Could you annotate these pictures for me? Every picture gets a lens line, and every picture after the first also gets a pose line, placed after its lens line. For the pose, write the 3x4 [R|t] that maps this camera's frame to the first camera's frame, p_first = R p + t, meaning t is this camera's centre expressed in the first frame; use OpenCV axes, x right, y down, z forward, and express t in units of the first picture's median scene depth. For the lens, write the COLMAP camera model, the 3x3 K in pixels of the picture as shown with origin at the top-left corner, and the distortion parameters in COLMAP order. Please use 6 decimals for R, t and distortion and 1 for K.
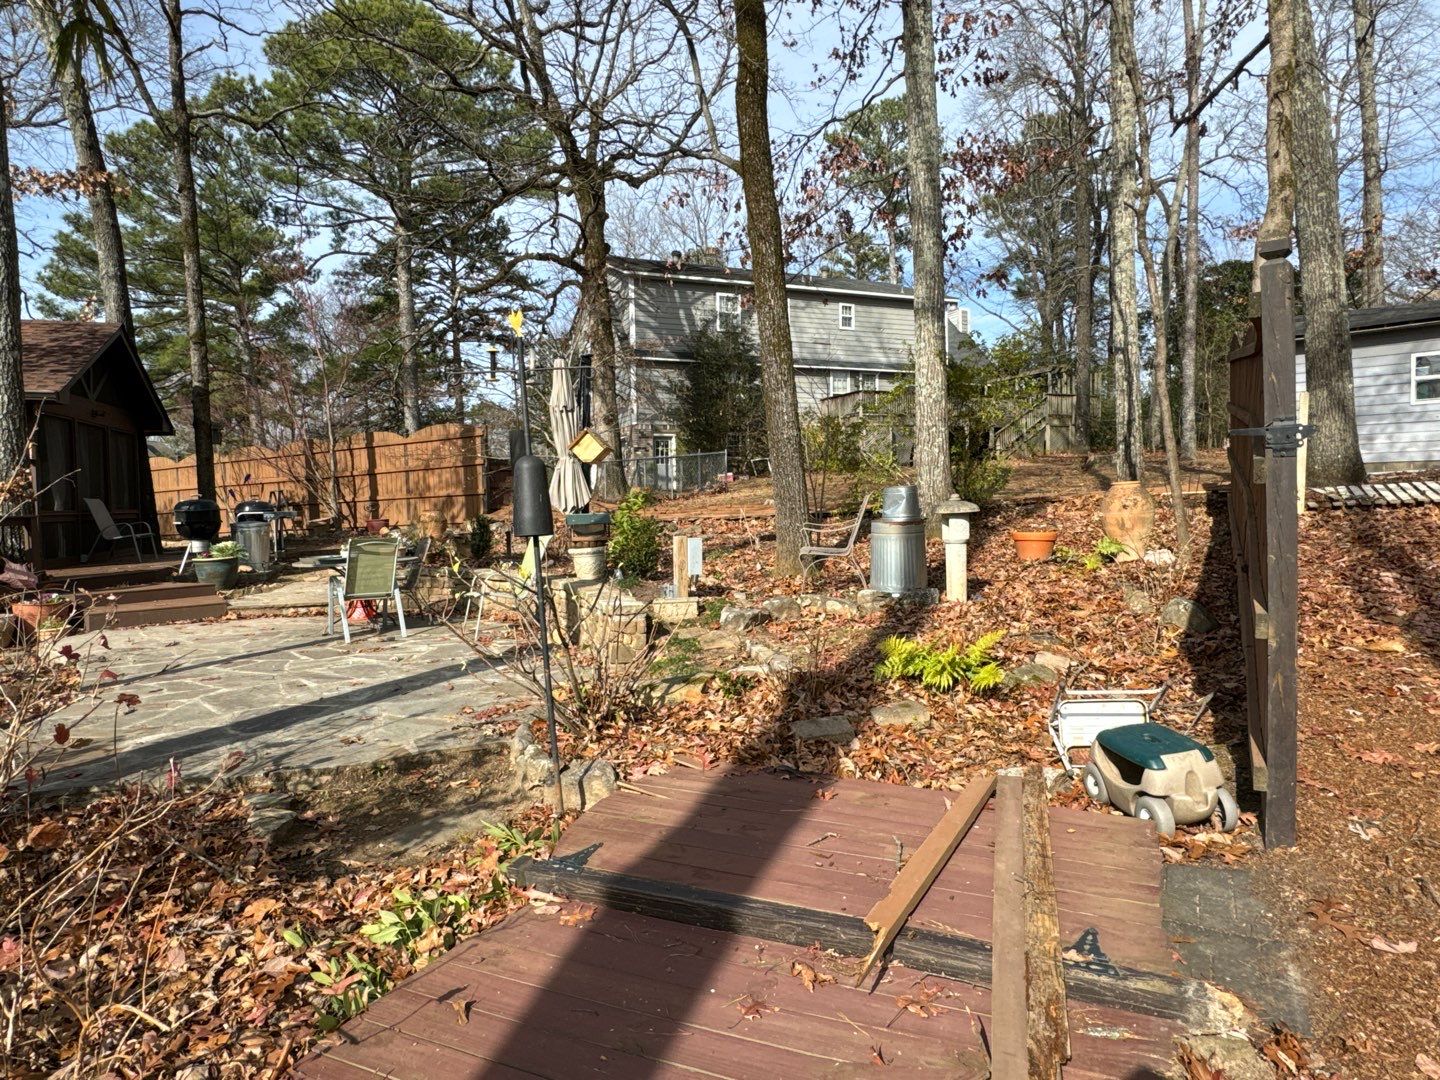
lens RADIAL K [[894.4, 0, 718.6], [0, 894.4, 539.0], [0, 0, 1]] dist [-0.002727, 0.000330]
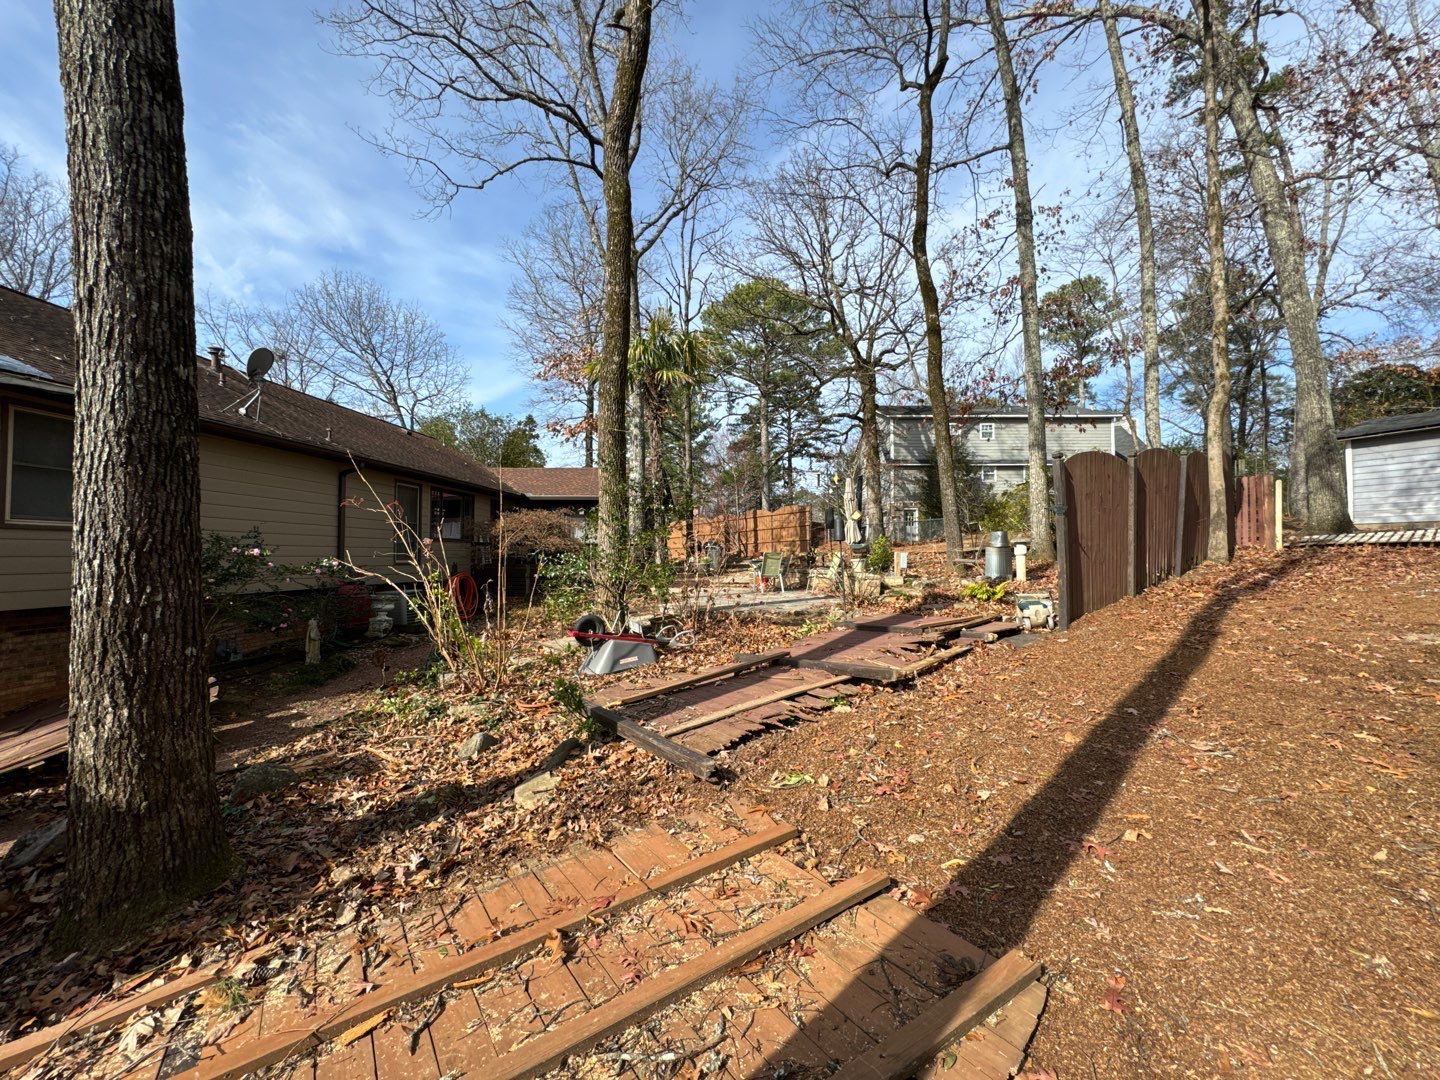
lens RADIAL K [[583.3, 0, 712.6], [0, 583.3, 542.9], [0, 0, 1]] dist [-0.002496, -0.000182]
pose [[0.919571, 0.007054, -0.392862, 0.031944], [-0.029909, 0.998195, -0.052084, 0.018927], [0.391785, 0.059645, 0.918122, -0.177024]]
